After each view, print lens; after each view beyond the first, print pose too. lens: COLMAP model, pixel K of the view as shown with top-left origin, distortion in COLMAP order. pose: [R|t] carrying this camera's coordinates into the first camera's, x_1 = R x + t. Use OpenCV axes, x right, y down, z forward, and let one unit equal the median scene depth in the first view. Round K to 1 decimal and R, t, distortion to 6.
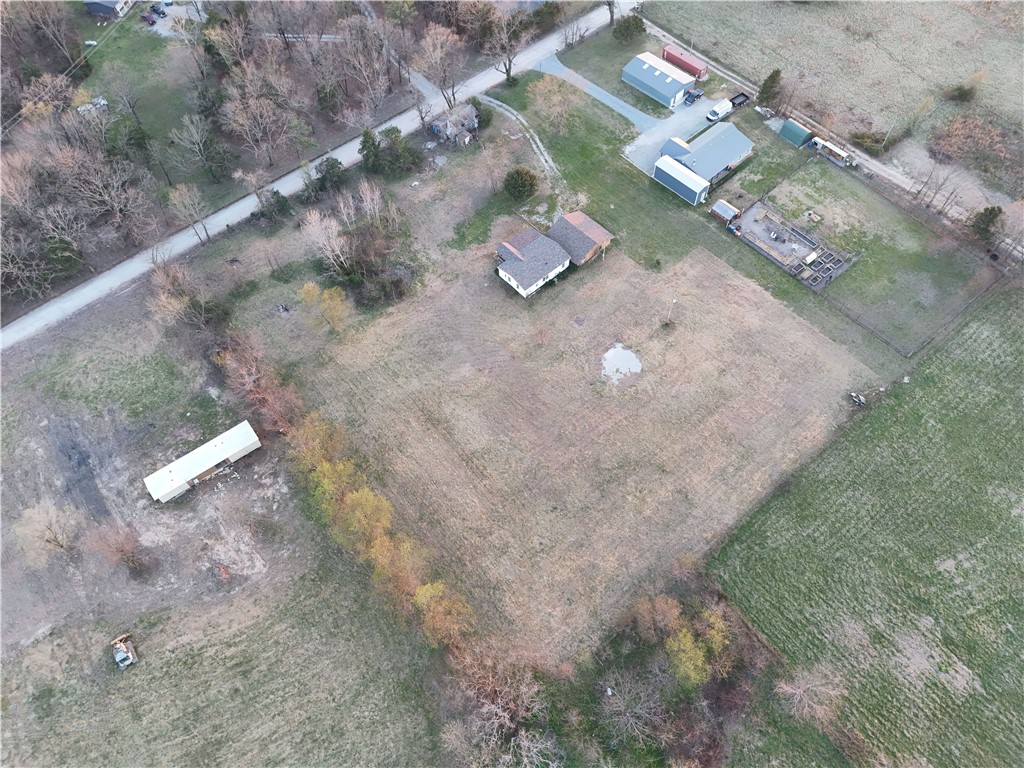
lens RADIAL K [[763.3, 0, 512.0], [0, 763.3, 384.0], [0, 0, 1]] dist [0.069321, -0.055502]
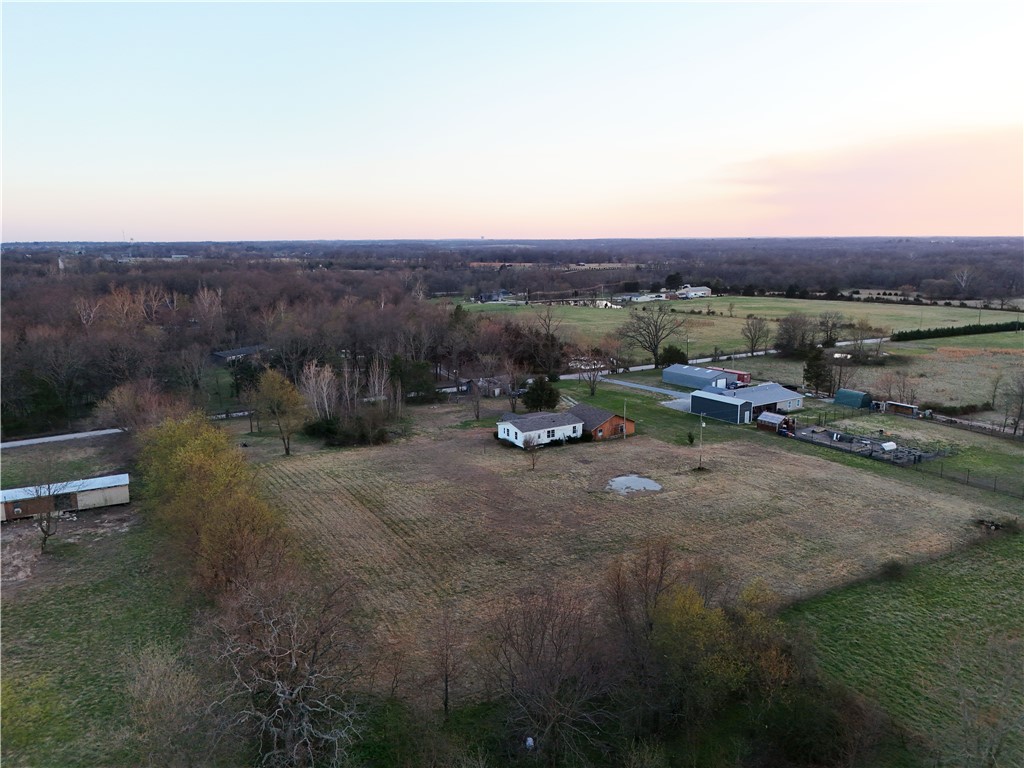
lens RADIAL K [[763.3, 0, 512.0], [0, 763.3, 384.0], [0, 0, 1]] dist [0.069321, -0.055502]
pose [[0.986590, 0.040959, -0.157997, 0.127511], [-0.142961, 0.683937, -0.715397, 0.413512], [0.078758, 0.728391, 0.680620, 0.381278]]
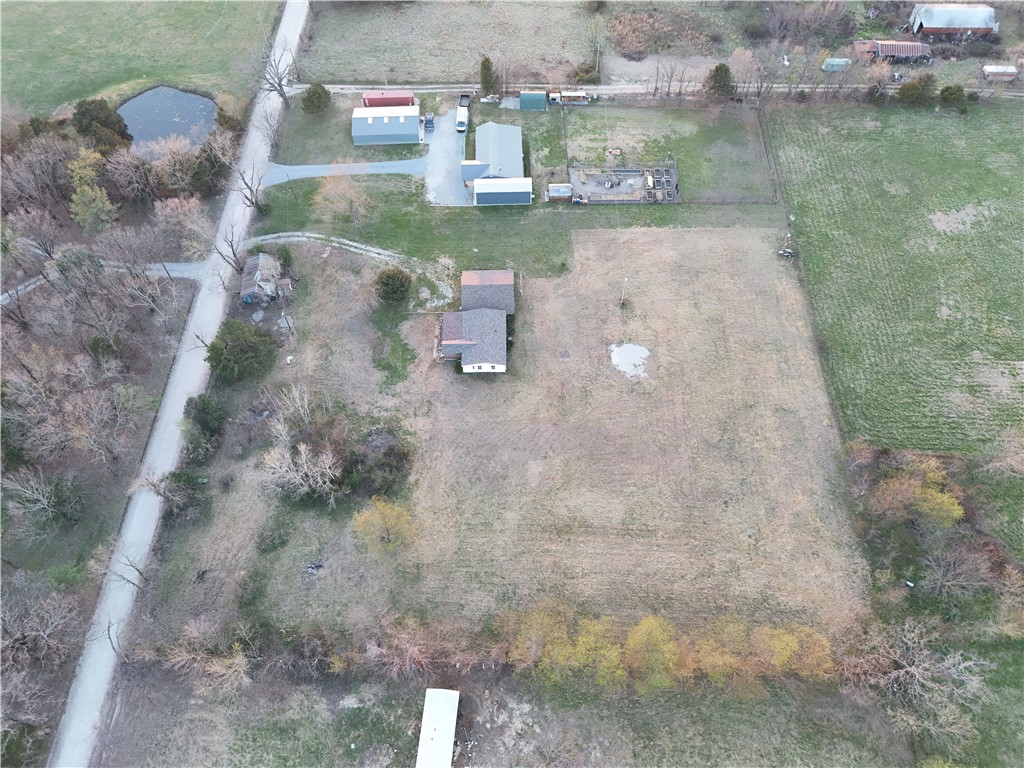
lens RADIAL K [[763.3, 0, 512.0], [0, 763.3, 384.0], [0, 0, 1]] dist [0.069321, -0.055502]
pose [[0.663343, -0.630284, 0.403383, -0.354372], [0.634741, 0.759418, 0.142787, -0.223567], [-0.396333, 0.161327, 0.903822, 0.144489]]
